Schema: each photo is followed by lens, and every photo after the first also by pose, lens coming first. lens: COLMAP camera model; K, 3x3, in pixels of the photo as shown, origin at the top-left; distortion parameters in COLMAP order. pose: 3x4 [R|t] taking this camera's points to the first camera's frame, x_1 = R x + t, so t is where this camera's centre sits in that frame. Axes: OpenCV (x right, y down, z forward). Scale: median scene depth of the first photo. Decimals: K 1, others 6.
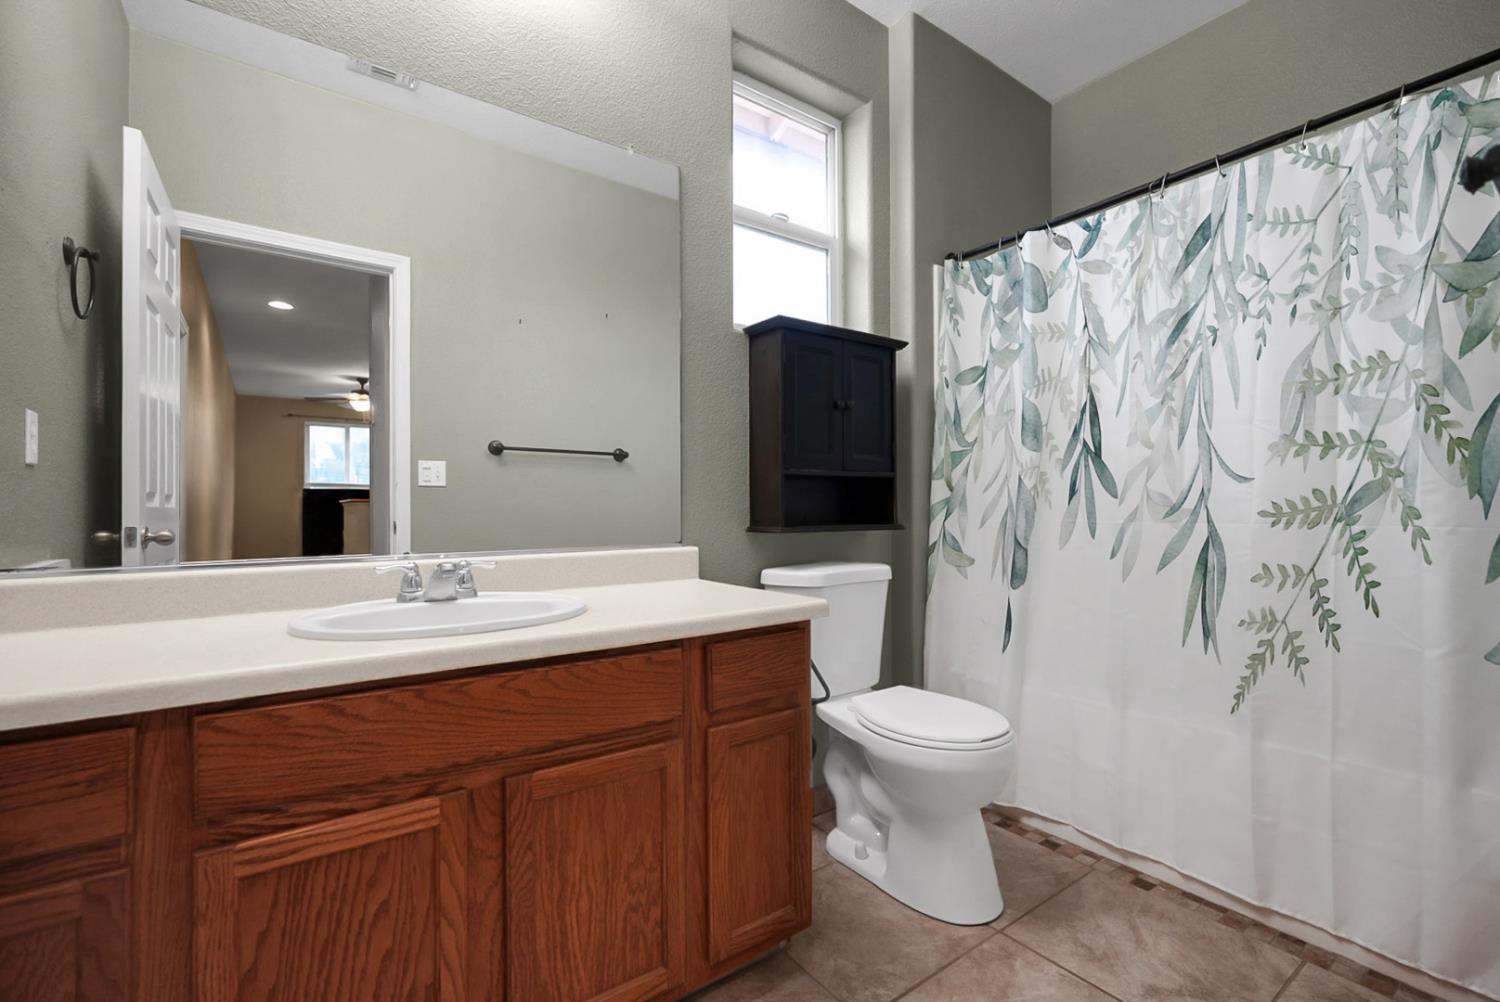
lens RADIAL K [[649.7, 0, 751.3], [0, 649.7, 504.9], [0, 0, 1]] dist [0.000042, 0.000002]
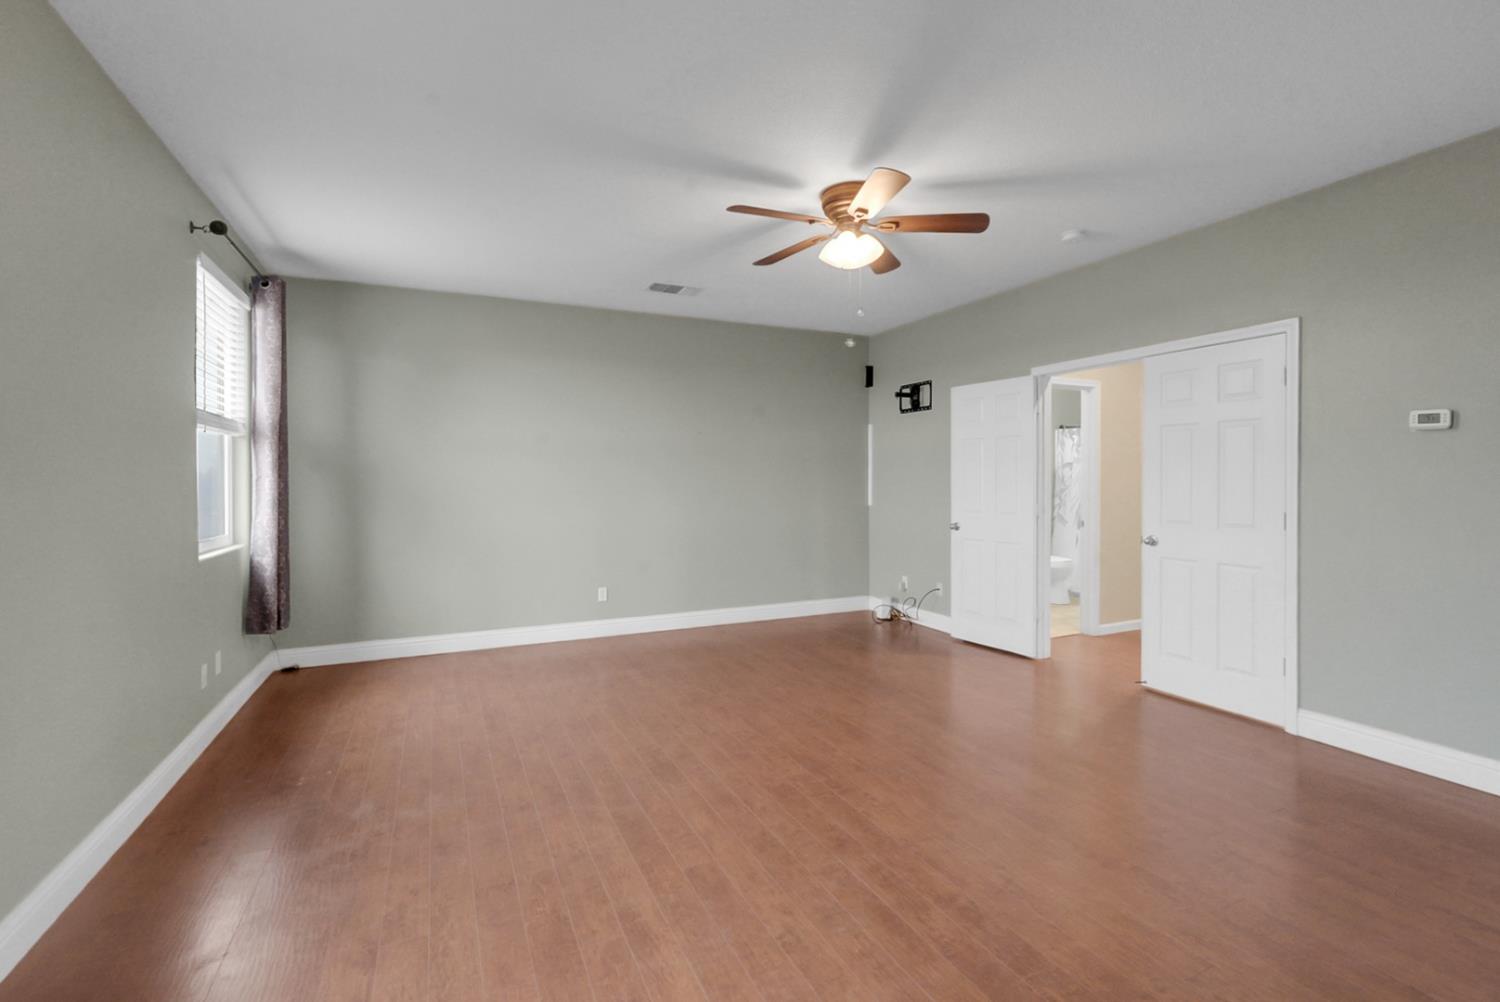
lens RADIAL K [[662.4, 0, 749.3], [0, 662.4, 498.4], [0, 0, 1]] dist [-0.000077, -0.000002]
pose [[0.984186, 0.002814, -0.177113, -0.636286], [-0.001054, 0.999949, 0.010031, -0.064626], [0.177133, -0.009686, 0.984139, -2.523644]]
